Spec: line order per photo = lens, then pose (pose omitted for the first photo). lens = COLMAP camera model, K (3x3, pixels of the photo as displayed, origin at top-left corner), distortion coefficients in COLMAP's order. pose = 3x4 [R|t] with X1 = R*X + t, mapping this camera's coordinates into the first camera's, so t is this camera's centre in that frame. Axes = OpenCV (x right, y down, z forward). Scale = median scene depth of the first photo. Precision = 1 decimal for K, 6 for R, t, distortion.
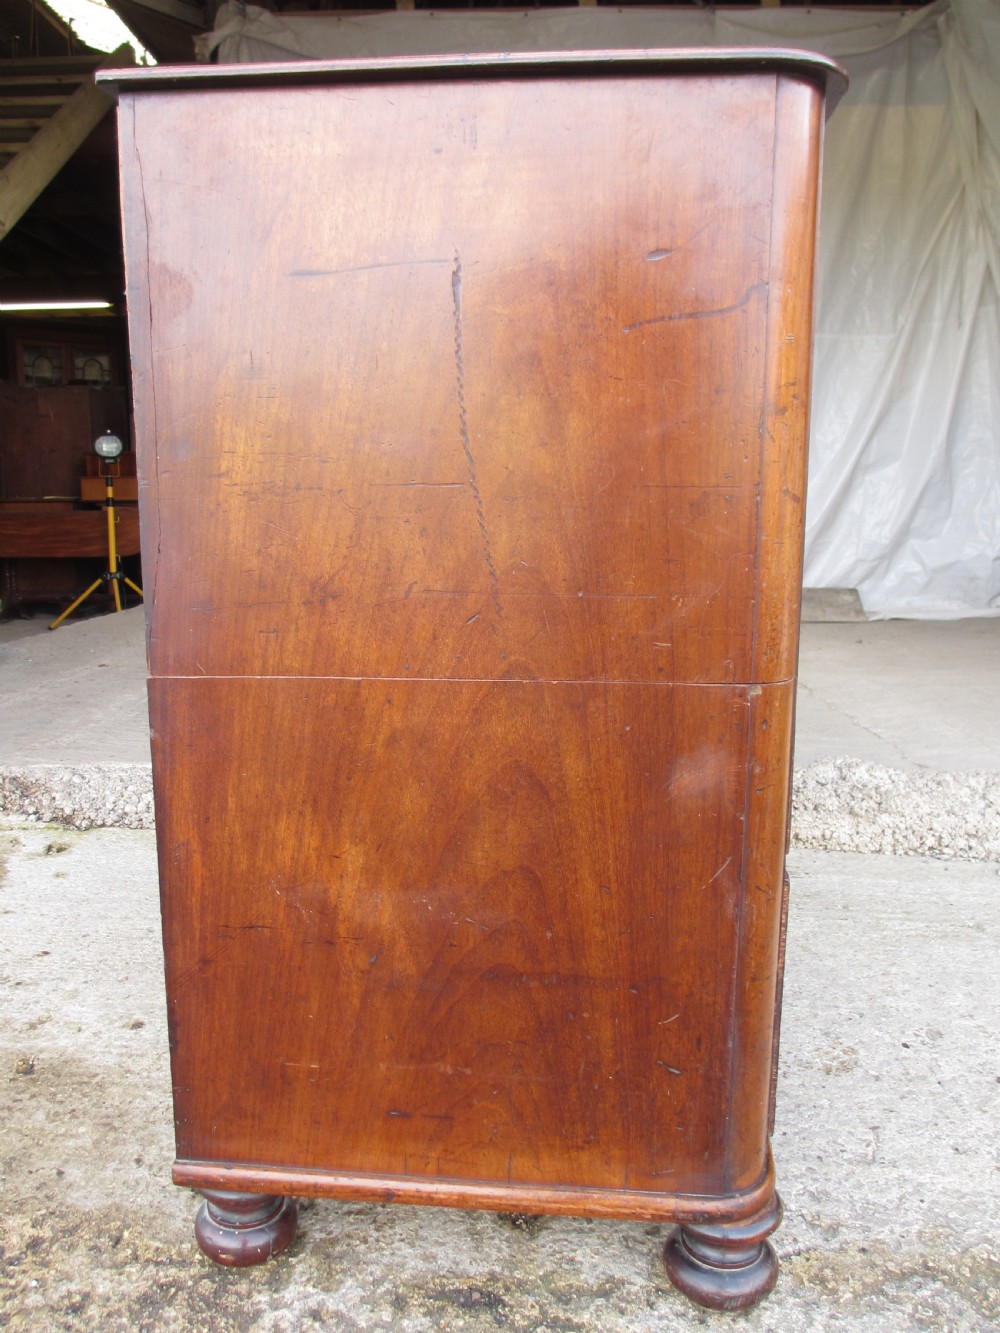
lens RADIAL K [[1119.2, 0, 489.1], [0, 1119.2, 670.5], [0, 0, 1]] dist [-0.054822, 0.014485]
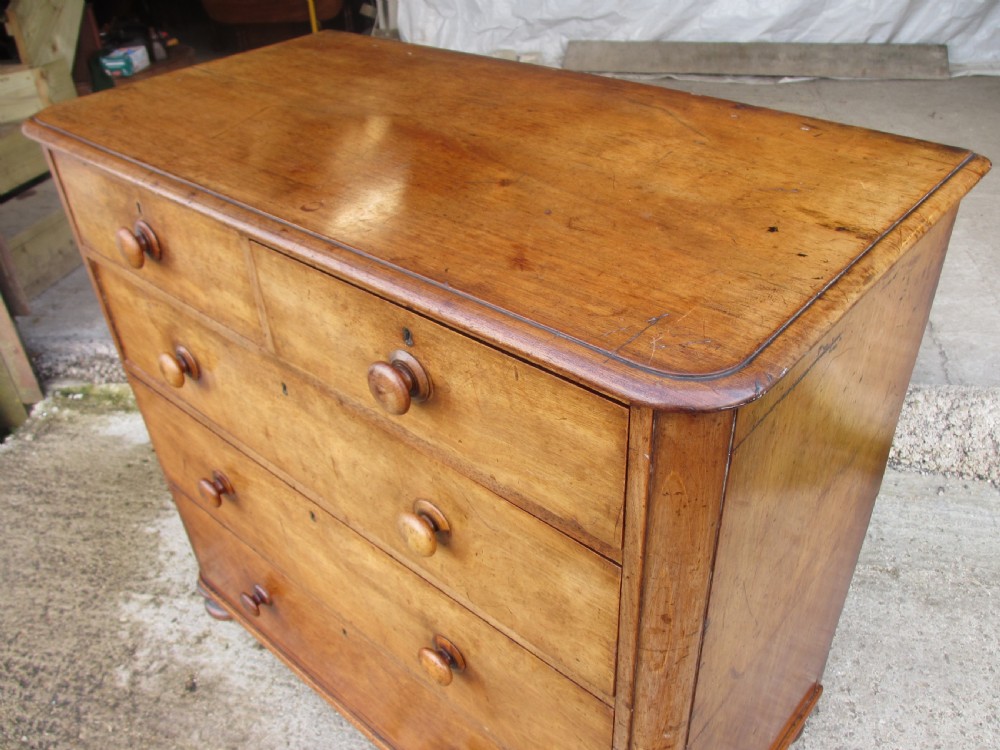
lens RADIAL K [[839.6, 0, 504.3], [0, 839.6, 391.5], [0, 0, 1]] dist [-0.054822, 0.014485]
pose [[0.985672, 0.043047, -0.163089, 0.186244], [0.028233, 0.911141, 0.411127, -0.478836], [0.166295, -0.409841, 0.896870, 0.190376]]
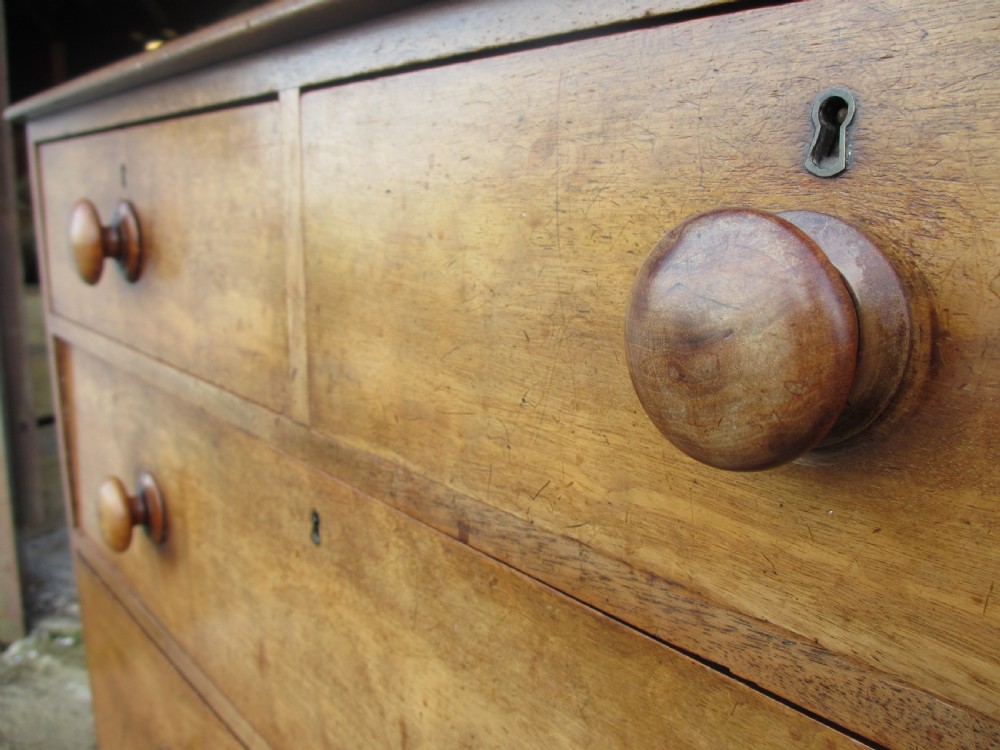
lens RADIAL K [[839.6, 0, 502.7], [0, 839.6, 381.9], [0, 0, 1]] dist [-0.054822, 0.014485]
pose [[0.958083, 0.055430, -0.281079, 0.028033], [-0.051671, 0.998448, 0.020773, -0.256317], [0.281794, -0.005378, 0.959460, 0.535427]]
